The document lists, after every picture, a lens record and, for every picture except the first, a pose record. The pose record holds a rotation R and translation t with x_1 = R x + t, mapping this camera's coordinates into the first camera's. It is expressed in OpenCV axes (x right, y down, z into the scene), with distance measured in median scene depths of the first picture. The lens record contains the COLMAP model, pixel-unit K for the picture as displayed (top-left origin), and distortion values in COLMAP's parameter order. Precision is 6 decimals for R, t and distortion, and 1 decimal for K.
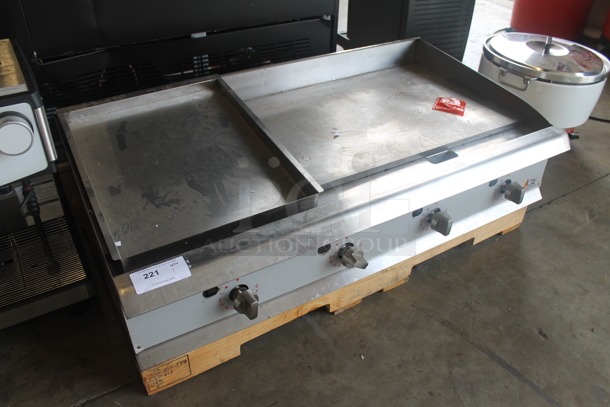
lens RADIAL K [[513.8, 0, 305.9], [0, 513.8, 201.2], [0, 0, 1]] dist [-0.149465, 0.110835]
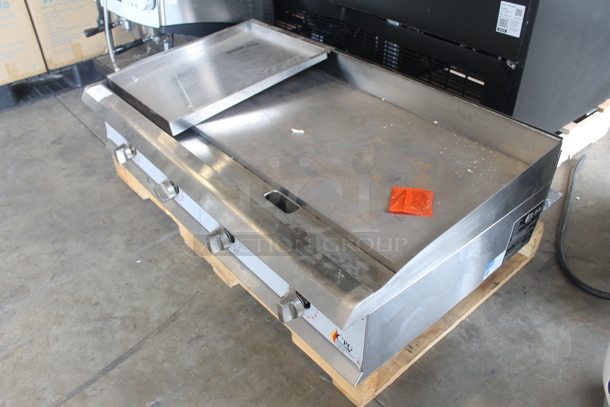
lens RADIAL K [[513.8, 0, 307.8], [0, 513.8, 202.5], [0, 0, 1]] dist [-0.149465, 0.110835]
pose [[0.167624, 0.568015, -0.805768, 1.013192], [-0.567205, 0.724071, 0.392428, -0.468883], [0.806338, 0.391255, 0.443552, 0.696940]]
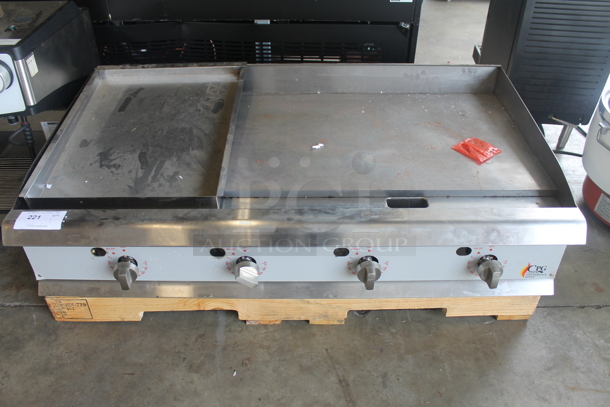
lens RADIAL K [[513.8, 0, 305.8], [0, 513.8, 204.0], [0, 0, 1]] dist [-0.149465, 0.110835]
pose [[0.860794, 0.295032, -0.414717, 0.504446], [-0.284829, 0.954542, 0.087871, -0.117982], [0.421790, 0.042485, 0.905698, 0.161402]]
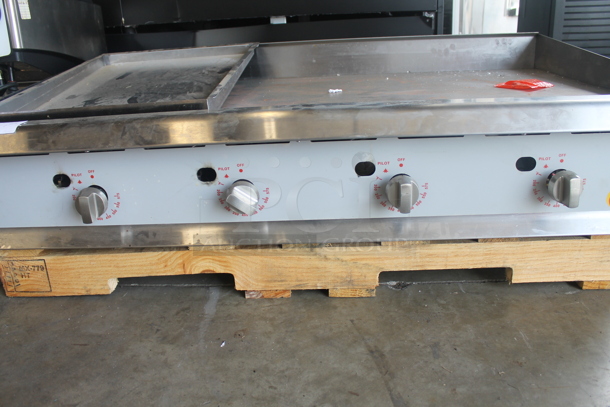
lens RADIAL K [[513.8, 0, 306.6], [0, 513.8, 204.5], [0, 0, 1]] dist [-0.149465, 0.110835]
pose [[0.831317, 0.141319, -0.537533, 0.522698], [-0.272314, 0.946662, -0.172264, 0.203547], [0.484518, 0.289584, 0.825460, 0.405746]]
